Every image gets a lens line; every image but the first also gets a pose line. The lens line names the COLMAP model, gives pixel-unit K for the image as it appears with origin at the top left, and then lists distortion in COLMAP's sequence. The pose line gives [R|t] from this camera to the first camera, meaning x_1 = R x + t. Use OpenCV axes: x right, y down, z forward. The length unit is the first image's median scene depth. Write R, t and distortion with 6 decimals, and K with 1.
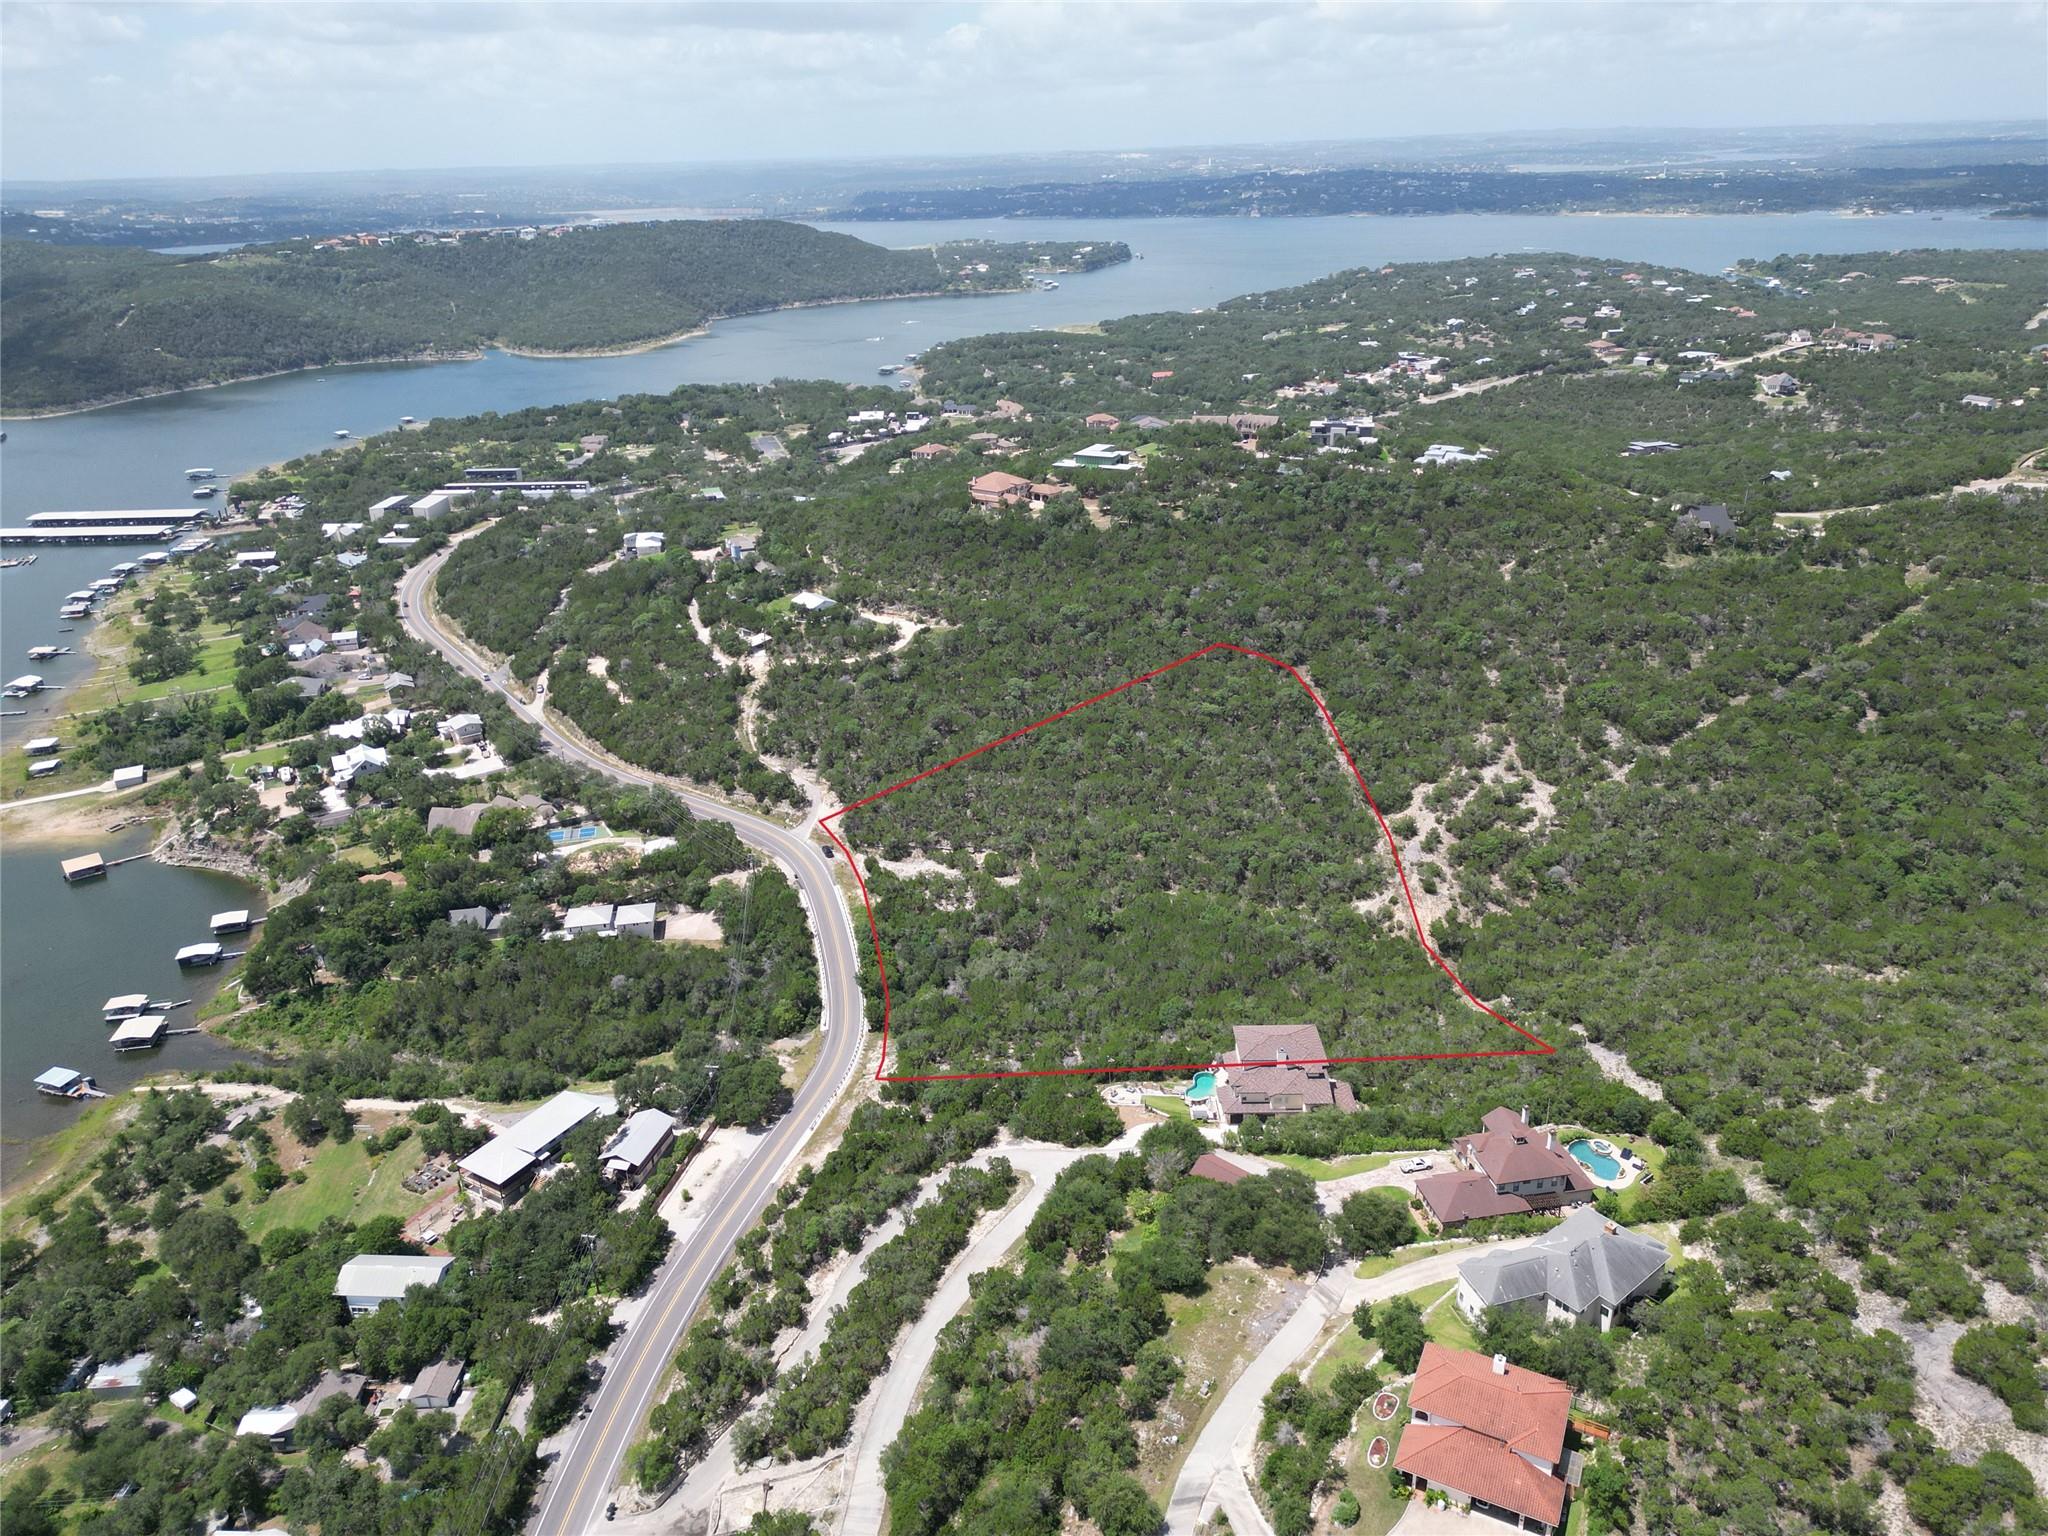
lens RADIAL K [[1434.4, 0, 1019.4], [0, 1434.4, 767.7], [0, 0, 1]] dist [0.083838, -0.091902]
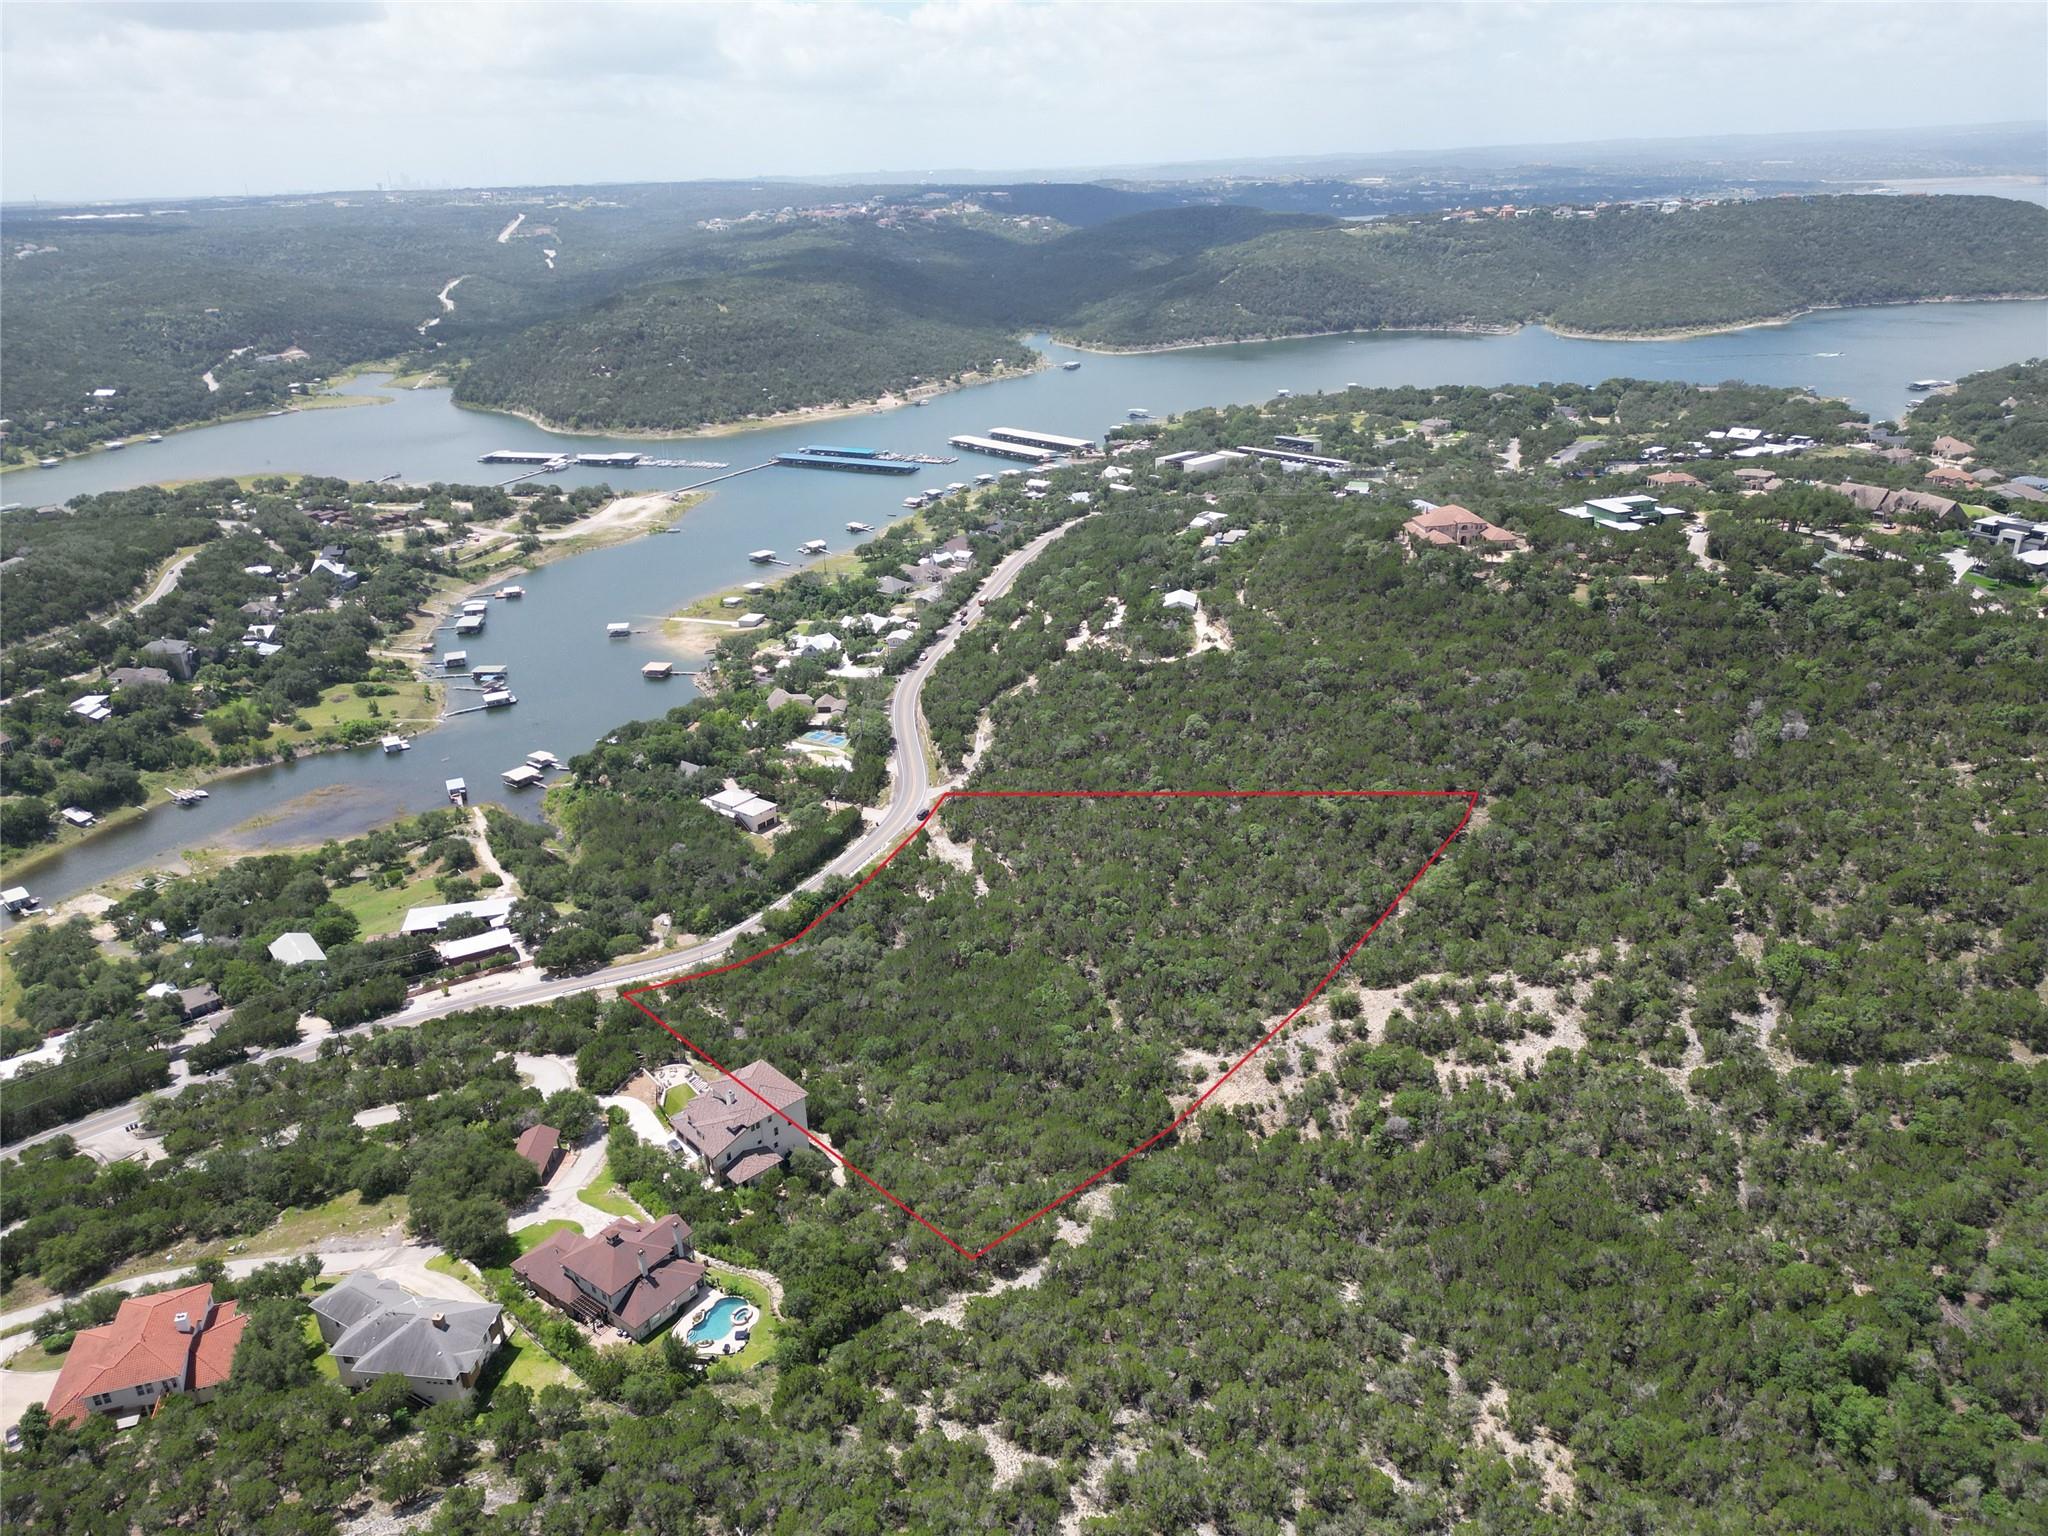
lens RADIAL K [[1434.4, 0, 1019.4], [0, 1434.4, 767.7], [0, 0, 1]] dist [0.083838, -0.091902]
pose [[0.679739, 0.289196, -0.674033, 0.609837], [-0.275165, 0.952411, 0.131140, -0.131303], [0.679881, 0.096329, 0.726968, 0.266894]]
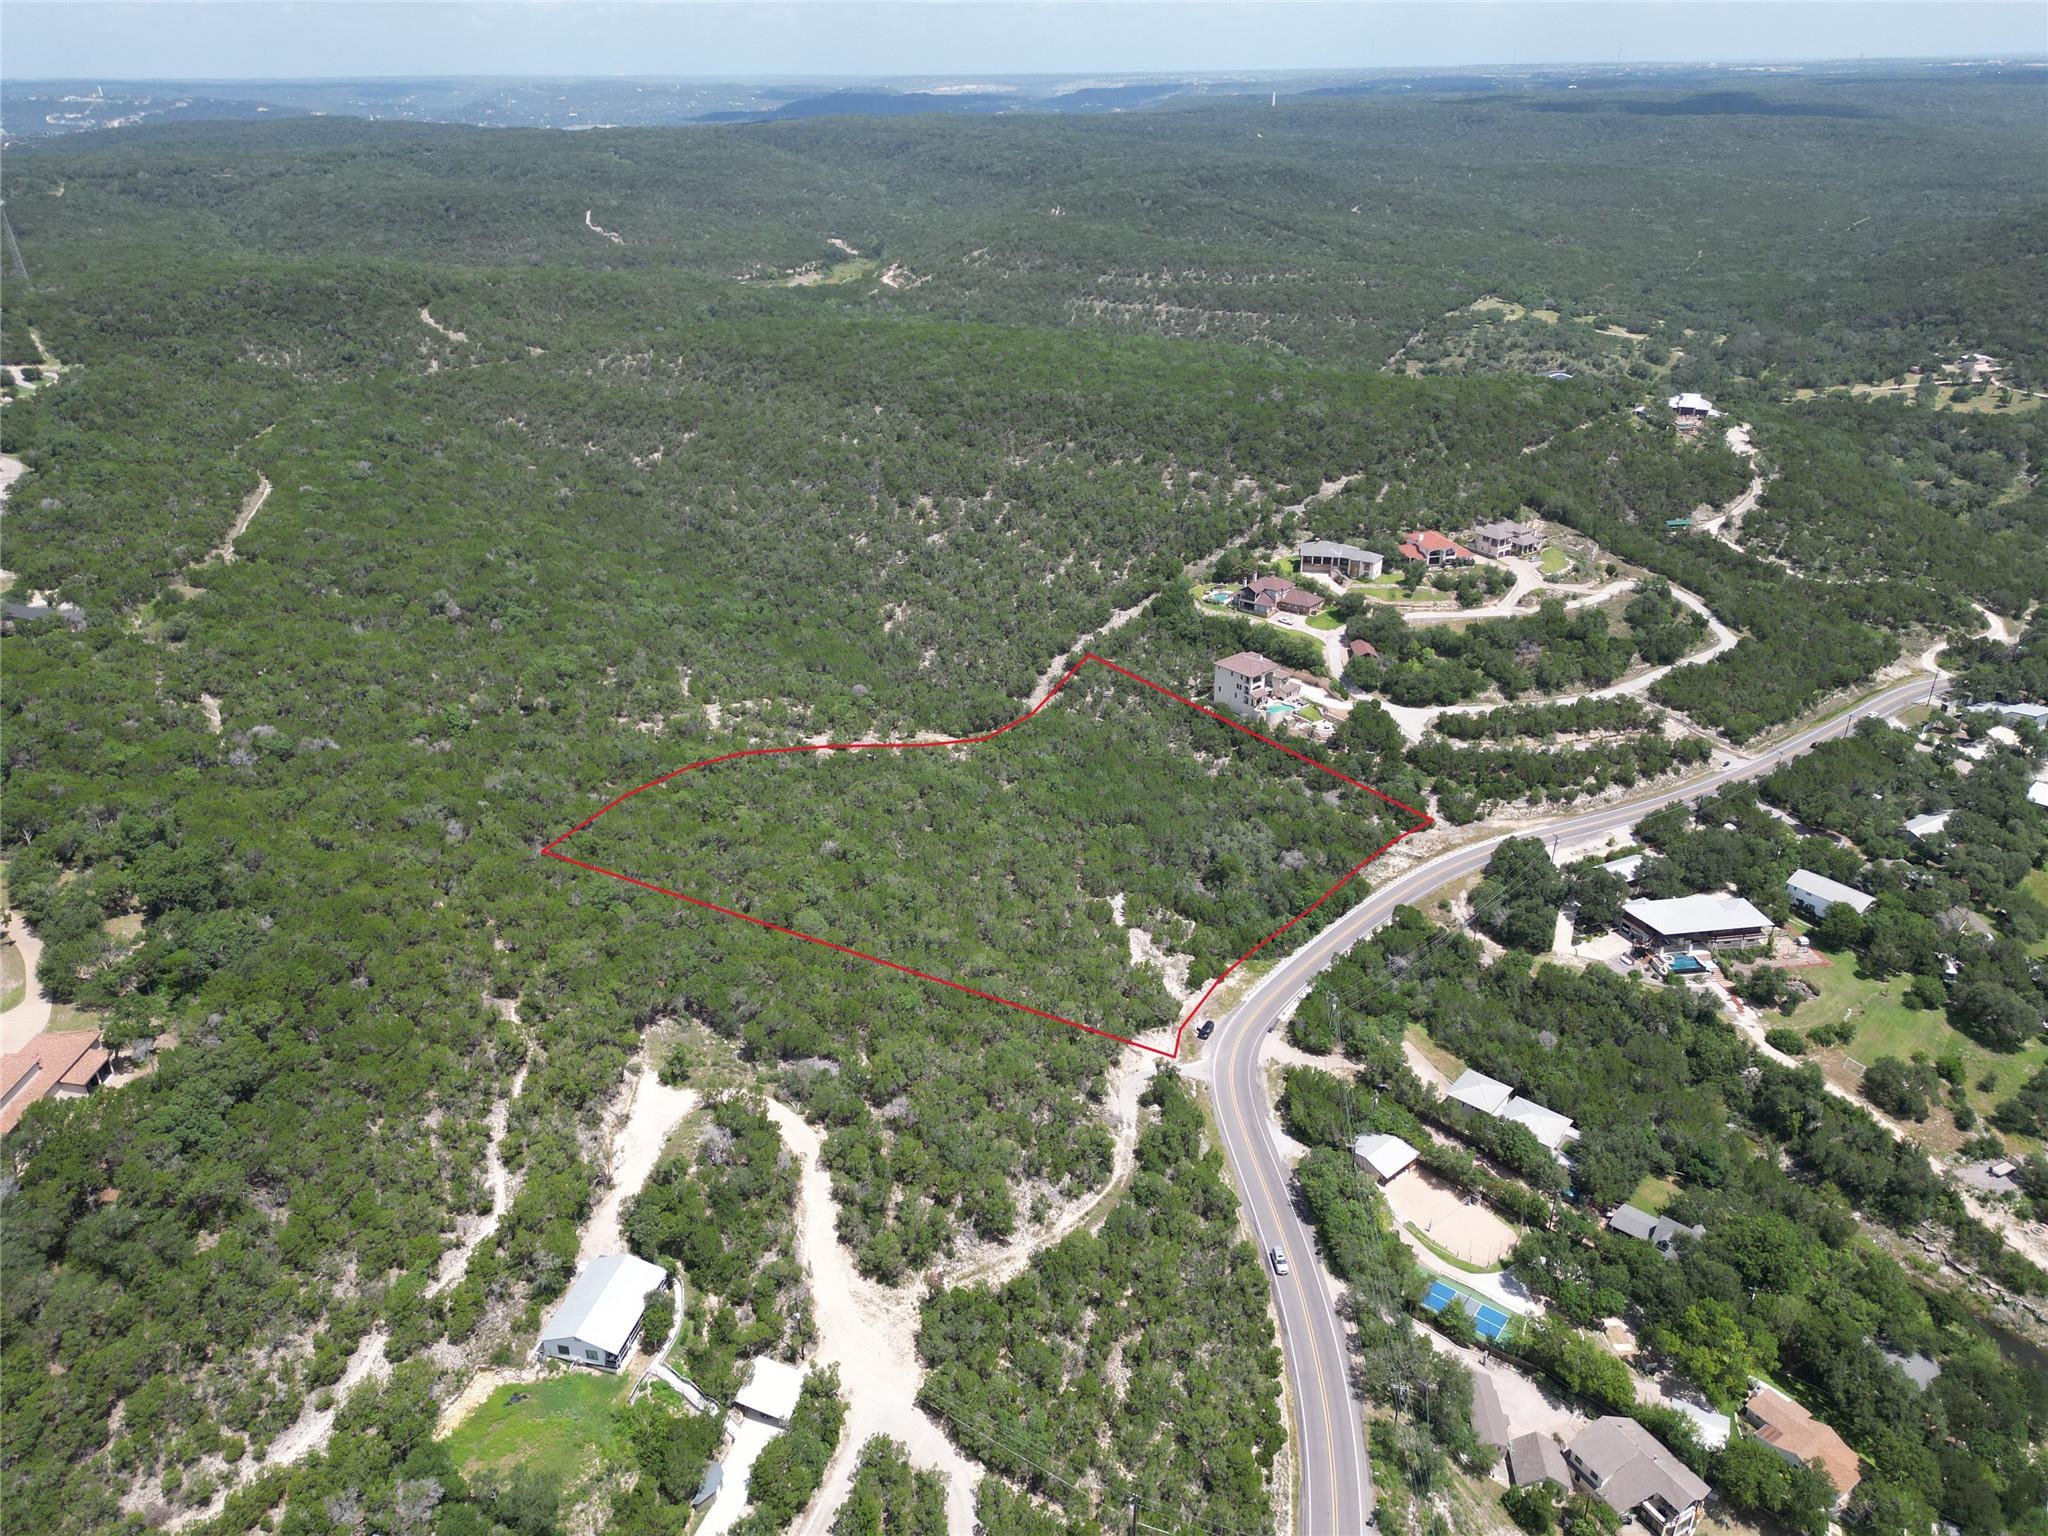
lens RADIAL K [[1434.4, 0, 1019.4], [0, 1434.4, 767.7], [0, 0, 1]] dist [0.083838, -0.091902]
pose [[-0.633607, -0.305797, 0.710655, -0.555024], [0.334850, 0.719679, 0.608226, -0.523262], [-0.697437, 0.623339, -0.353597, 1.225136]]
